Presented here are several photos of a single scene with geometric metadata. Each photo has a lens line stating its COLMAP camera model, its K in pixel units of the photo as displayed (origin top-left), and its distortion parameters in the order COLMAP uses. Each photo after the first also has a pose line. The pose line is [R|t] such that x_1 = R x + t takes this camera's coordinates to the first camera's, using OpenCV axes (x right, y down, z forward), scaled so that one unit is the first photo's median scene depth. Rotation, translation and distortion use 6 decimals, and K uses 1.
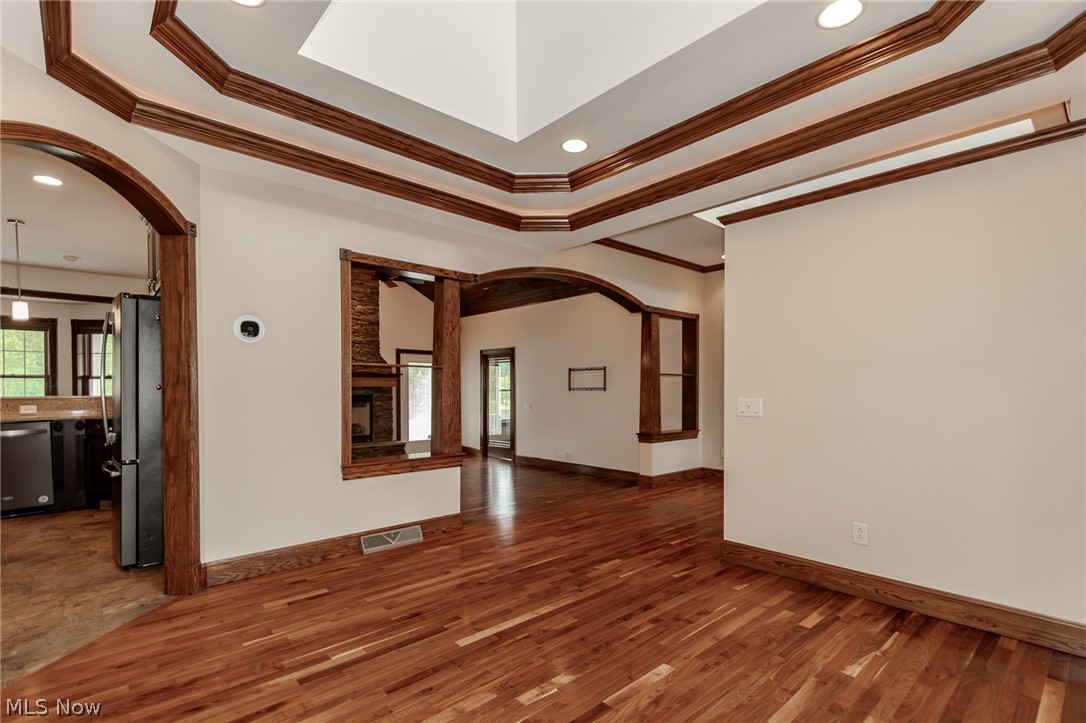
lens RADIAL K [[505.5, 0, 539.3], [0, 505.5, 398.8], [0, 0, 1]] dist [0.005921, -0.003648]
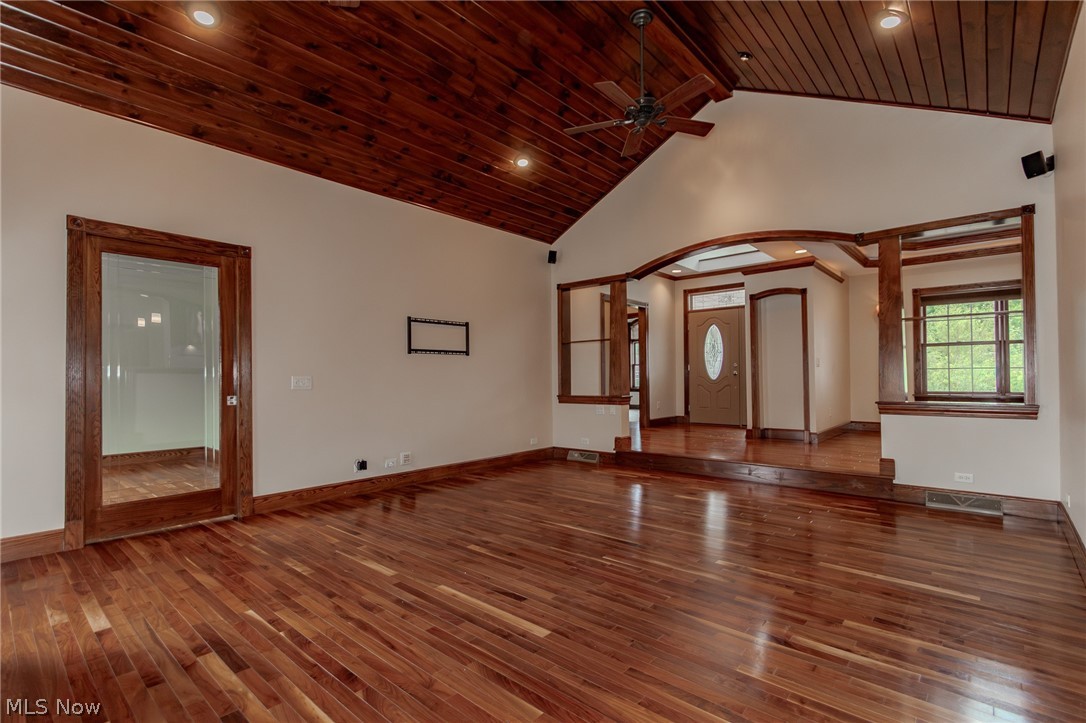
lens RADIAL K [[505.5, 0, 535.3], [0, 505.5, 362.9], [0, 0, 1]] dist [0.005921, -0.003648]
pose [[-0.106629, 0.027344, 0.993923, -0.576561], [0.023924, 0.999403, -0.024928, 0.015163], [-0.994011, 0.021121, -0.107220, 0.930312]]
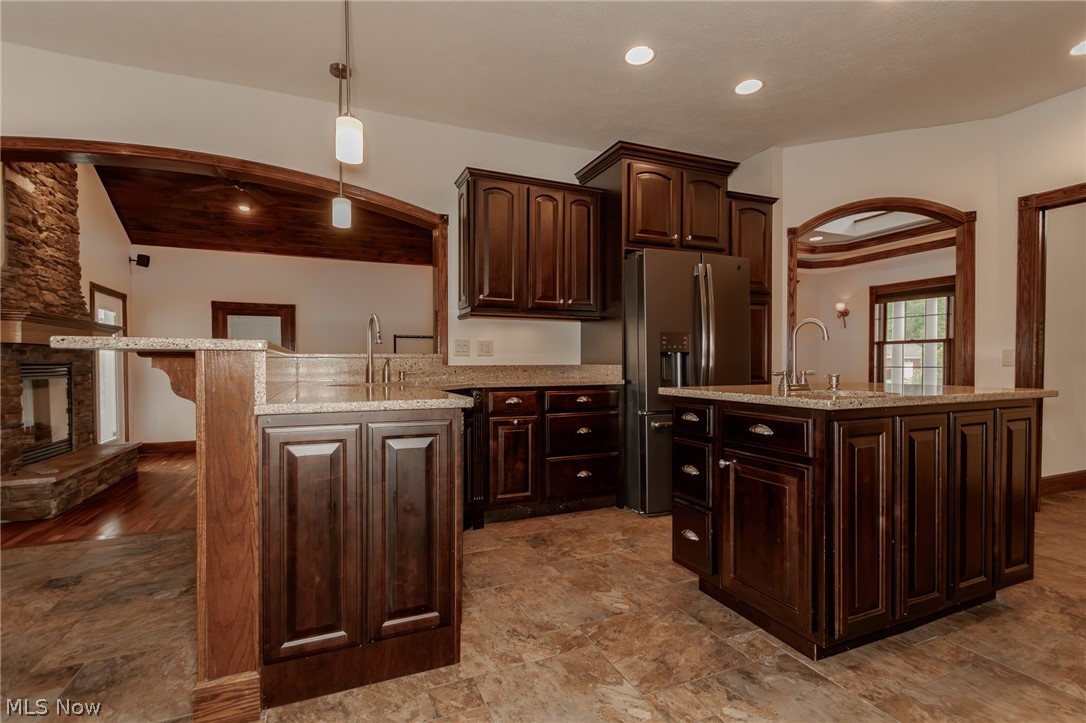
lens RADIAL K [[505.5, 0, 541.3], [0, 505.5, 369.1], [0, 0, 1]] dist [0.005921, -0.003648]
pose [[0.320027, -0.011416, 0.947340, -0.803336], [0.020272, 0.999781, 0.005200, 0.007367], [-0.947191, 0.017540, 0.320188, 0.417690]]
